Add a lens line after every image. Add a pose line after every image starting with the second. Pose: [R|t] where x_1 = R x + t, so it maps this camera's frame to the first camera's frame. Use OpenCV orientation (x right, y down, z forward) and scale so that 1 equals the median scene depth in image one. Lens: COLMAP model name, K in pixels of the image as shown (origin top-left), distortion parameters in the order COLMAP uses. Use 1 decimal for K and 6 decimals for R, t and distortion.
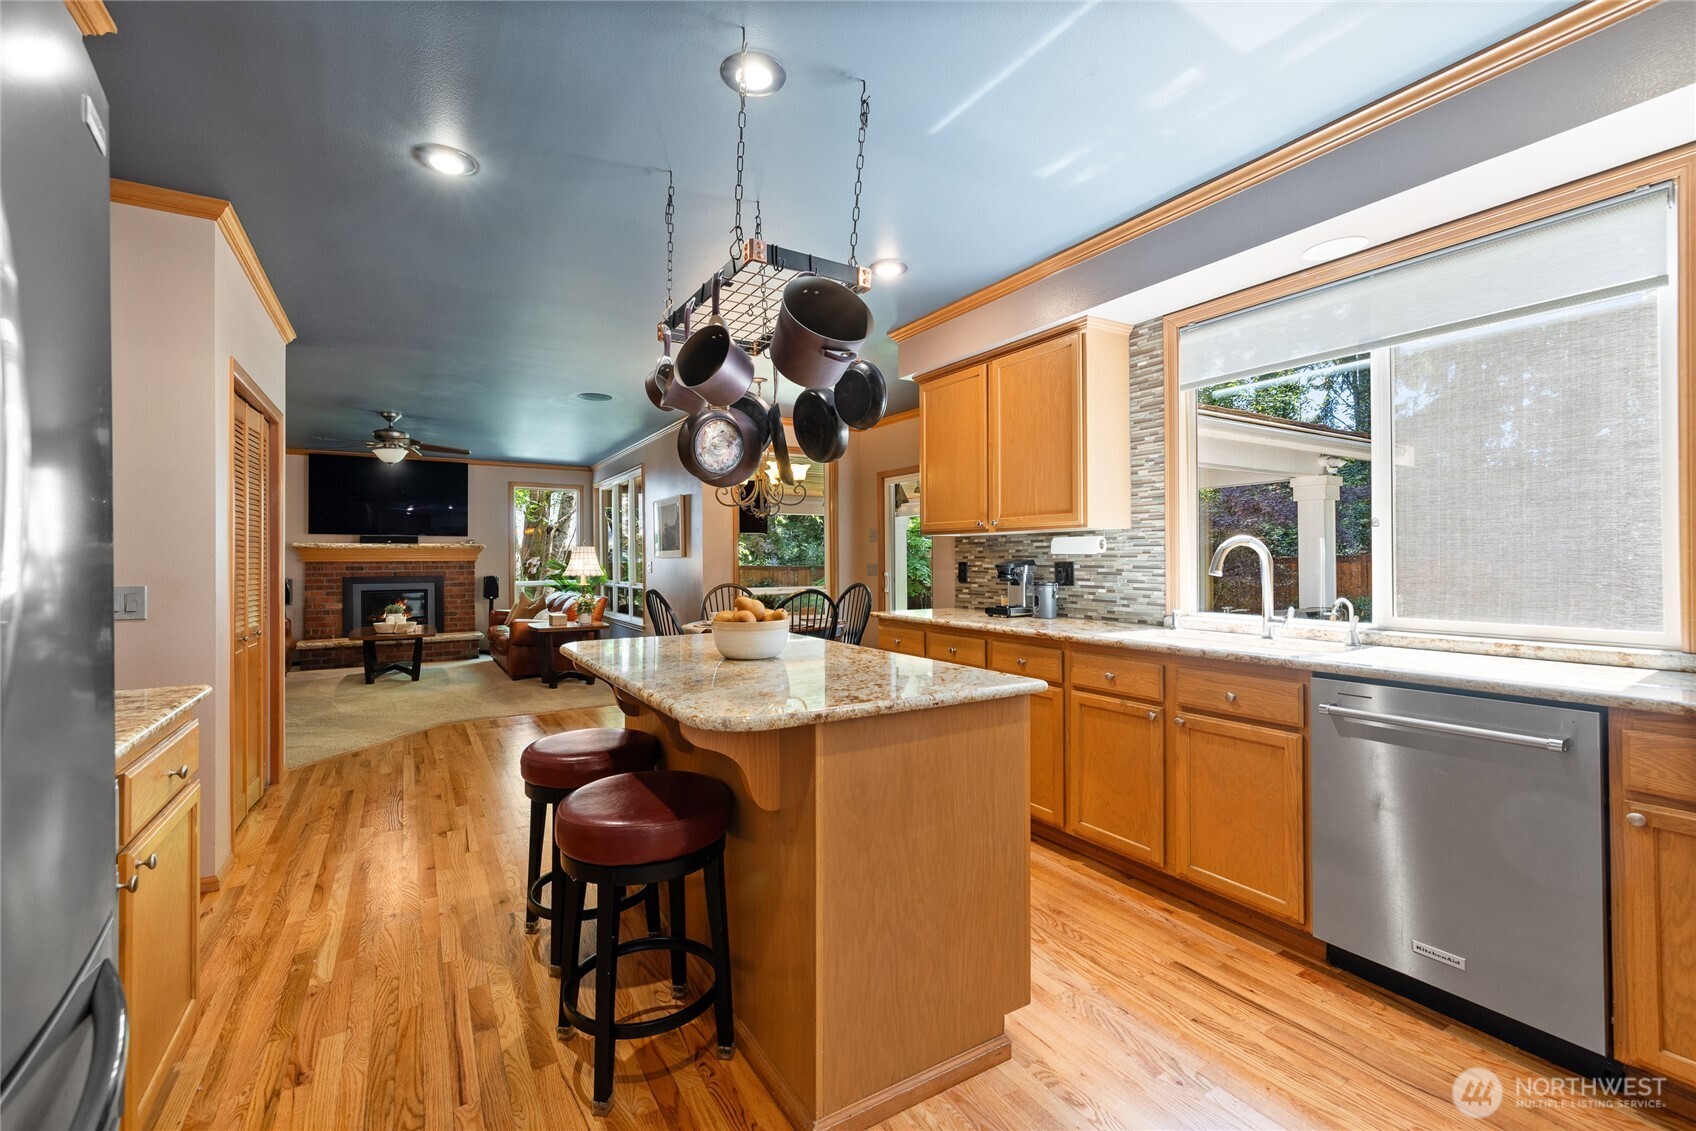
lens RADIAL K [[726.4, 0, 844.3], [0, 726.4, 563.0], [0, 0, 1]] dist [0.001967, 0.000008]
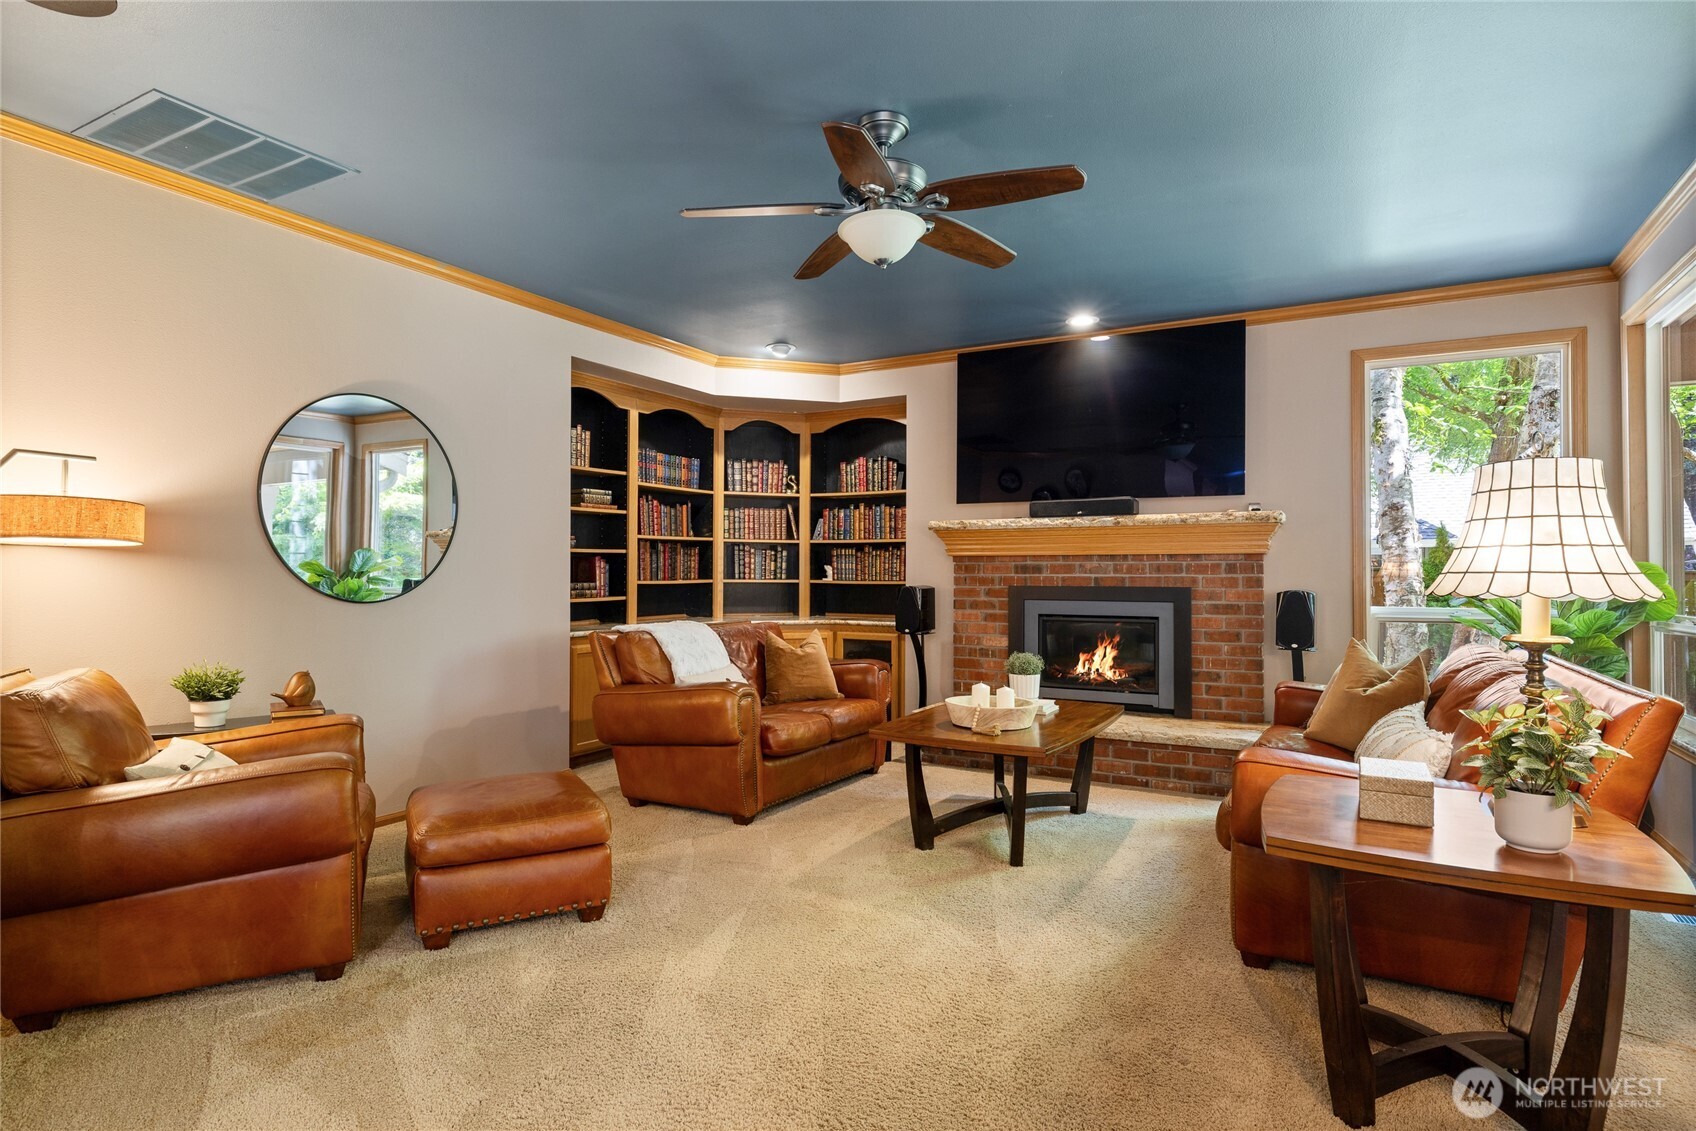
lens RADIAL K [[907.7, 0, 841.4], [0, 907.7, 557.9], [0, 0, 1]] dist [0.007007, 0.000477]
pose [[0.490004, -0.007261, -0.871690, -0.189232], [-0.009760, 0.999857, -0.013815, 0.009633], [0.871666, 0.015277, 0.489863, 0.582844]]
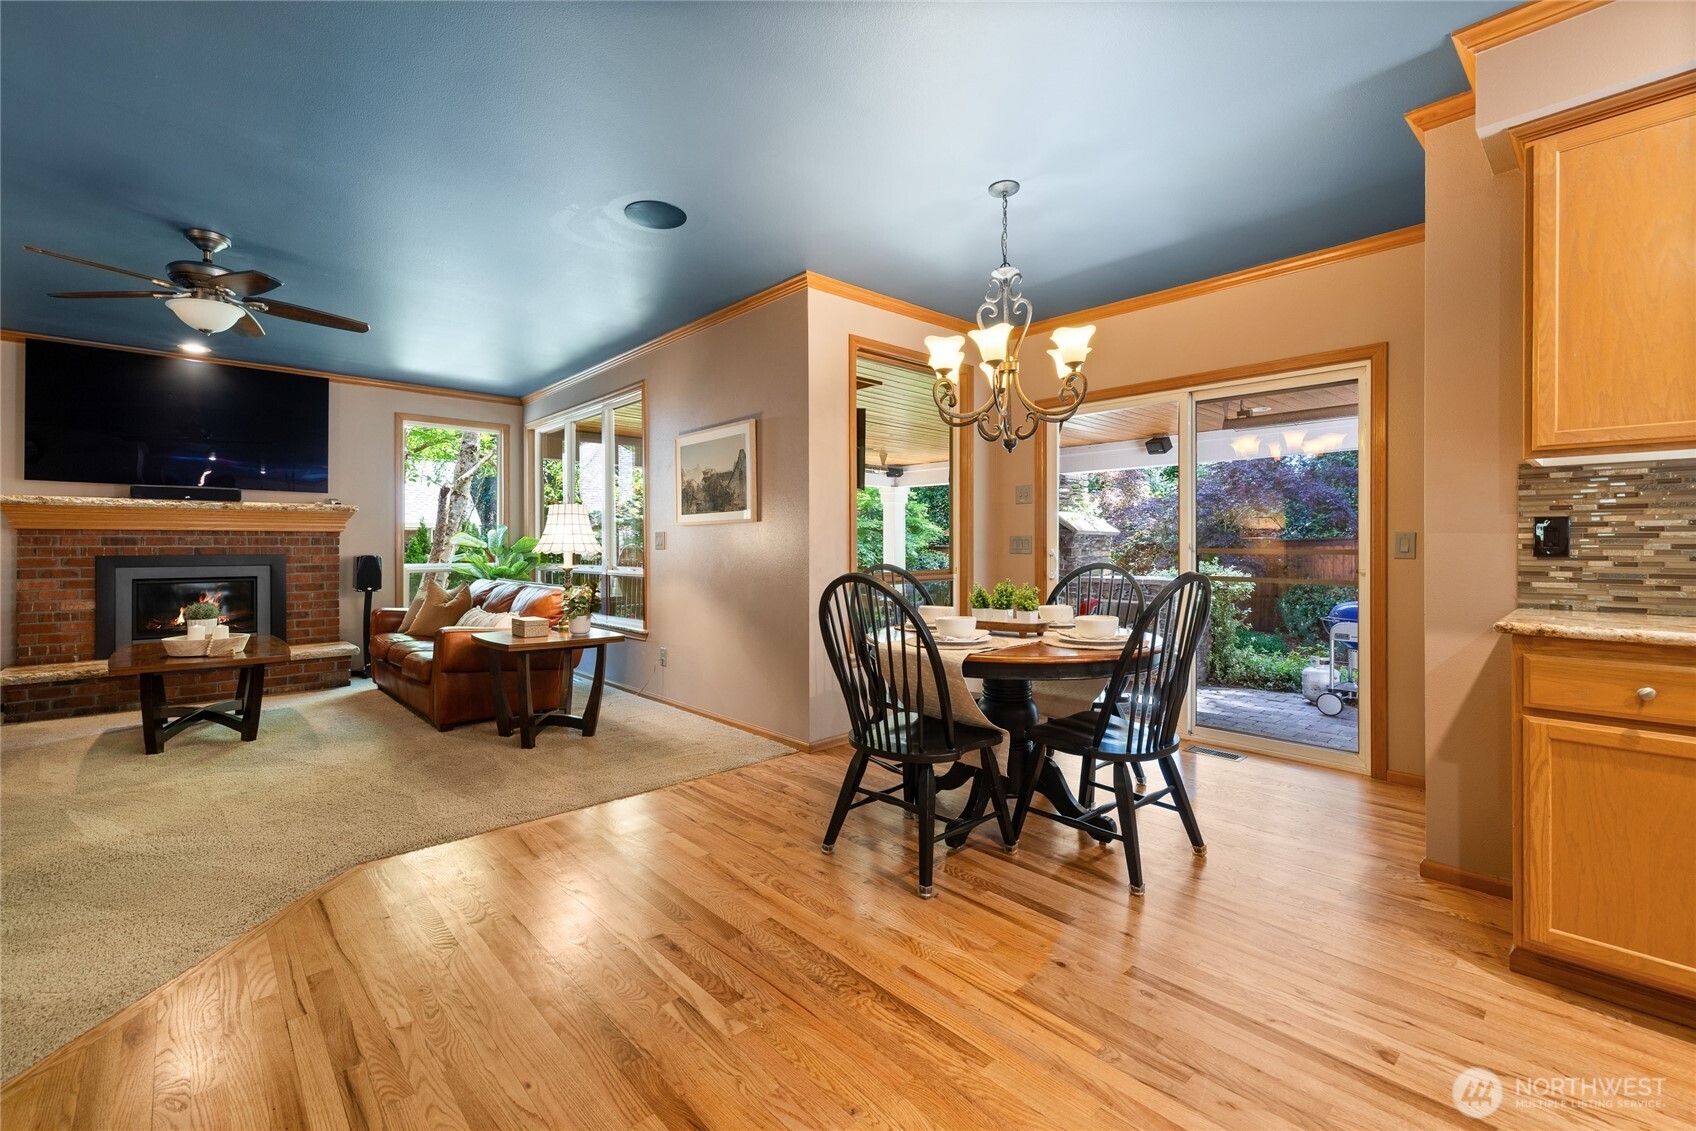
lens RADIAL K [[726.4, 0, 846.1], [0, 726.4, 551.3], [0, 0, 1]] dist [0.001967, 0.000008]
pose [[0.980685, 0.004129, 0.195548, -0.211446], [-0.004526, 0.999989, 0.001585, 0.011938], [-0.195539, -0.002439, 0.980693, 0.306714]]
